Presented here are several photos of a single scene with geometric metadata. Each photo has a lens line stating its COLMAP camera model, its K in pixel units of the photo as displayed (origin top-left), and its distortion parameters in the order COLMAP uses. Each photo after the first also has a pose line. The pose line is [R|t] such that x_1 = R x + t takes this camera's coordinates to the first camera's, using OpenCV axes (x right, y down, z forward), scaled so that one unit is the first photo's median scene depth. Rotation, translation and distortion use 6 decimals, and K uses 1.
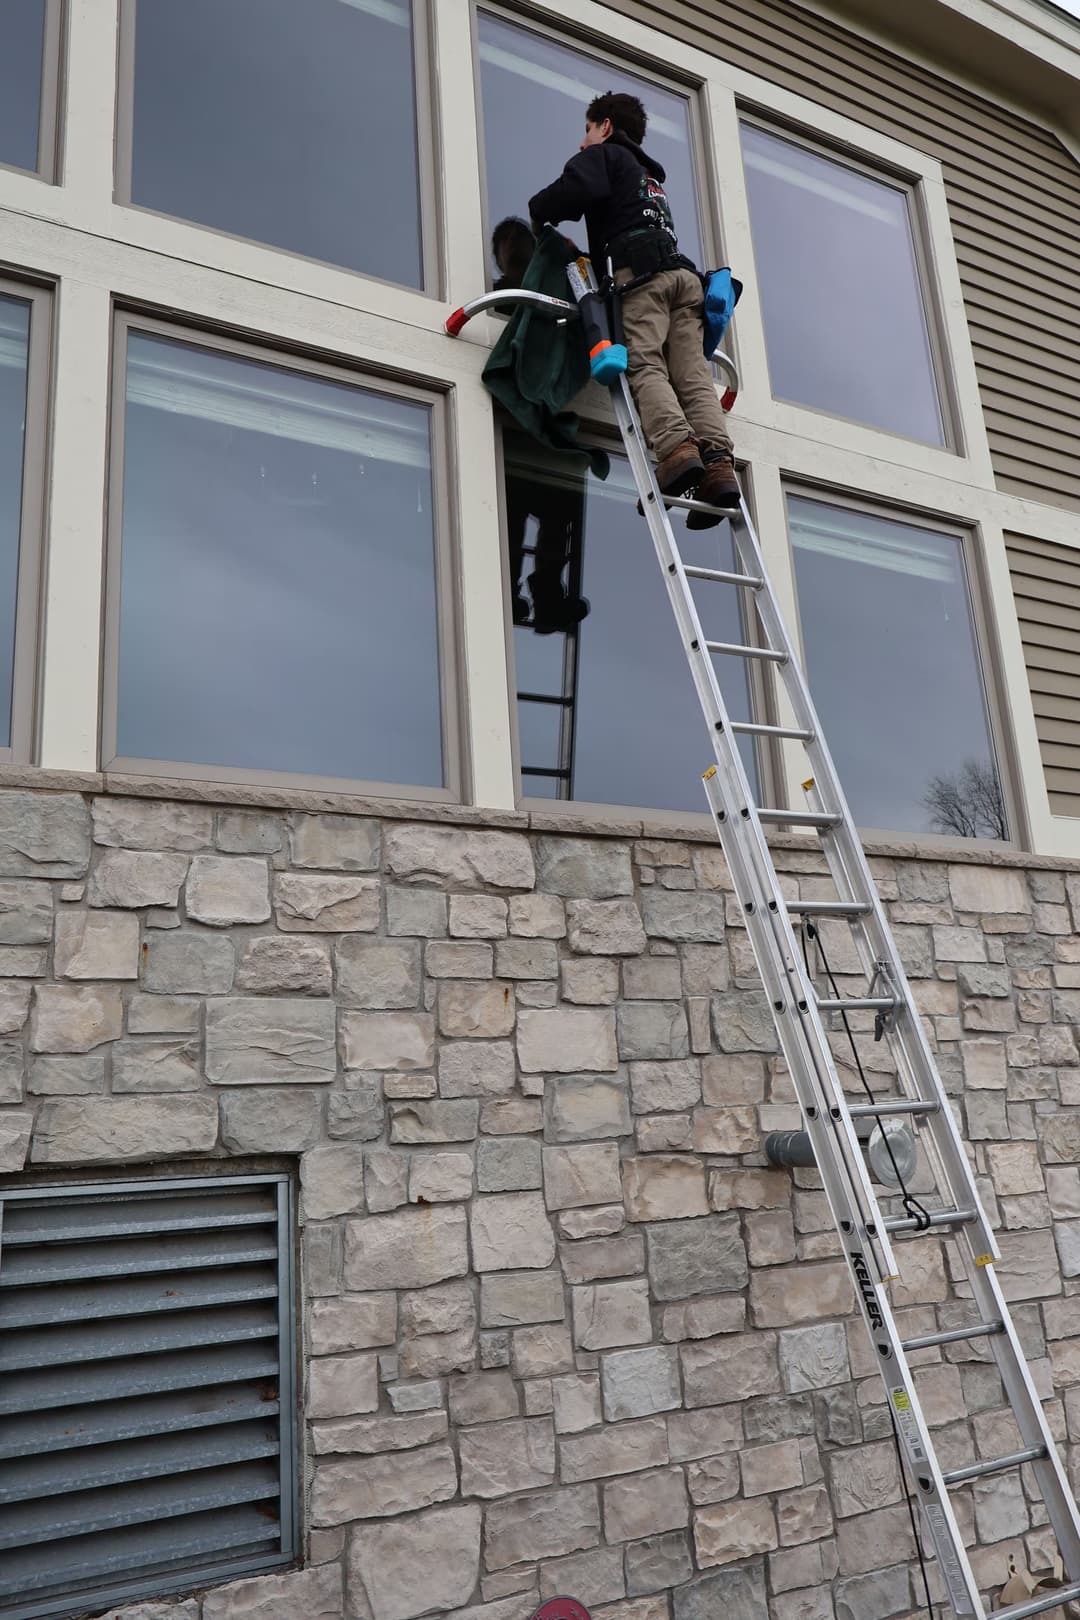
lens RADIAL K [[1306.7, 0, 540.0], [0, 1306.7, 810.0], [0, 0, 1]] dist [-0.000073, -0.002560]
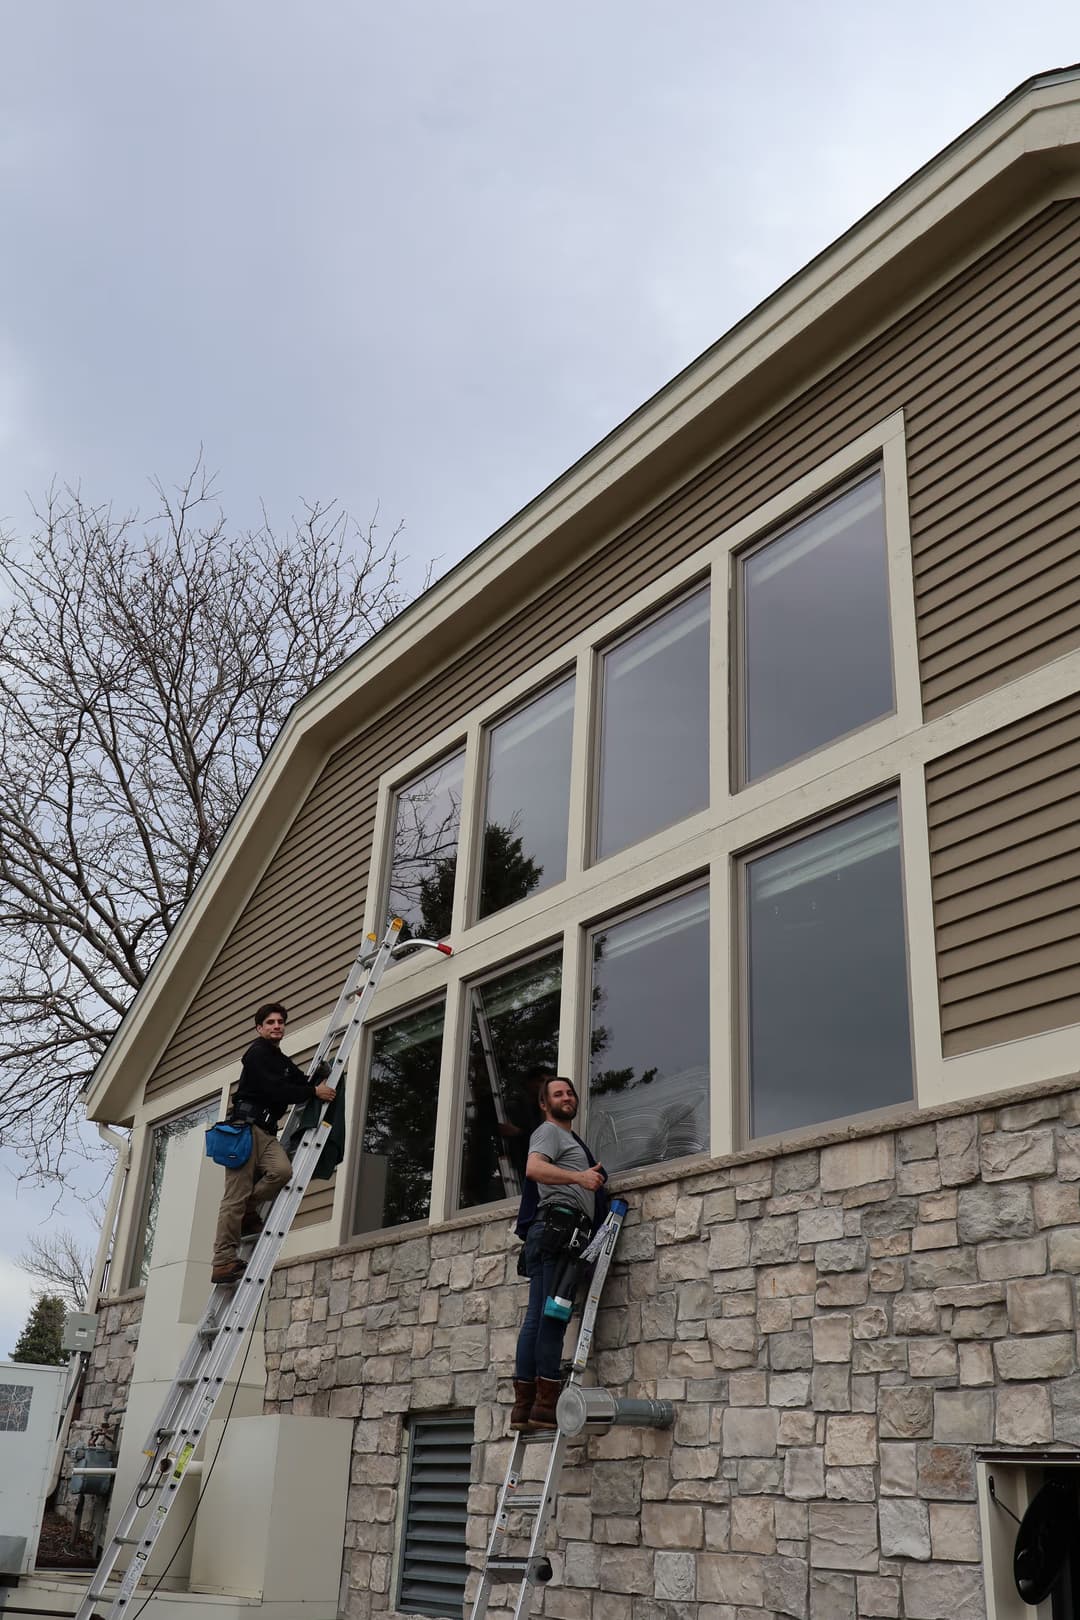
lens RADIAL K [[1586.4, 0, 540.0], [0, 1586.4, 810.0], [0, 0, 1]] dist [-0.004311, 0.007047]
pose [[0.063525, -0.359206, -0.931094, 1.688796], [0.195120, 0.919443, -0.341399, 0.193663], [0.978720, -0.159988, 0.128496, 0.669915]]
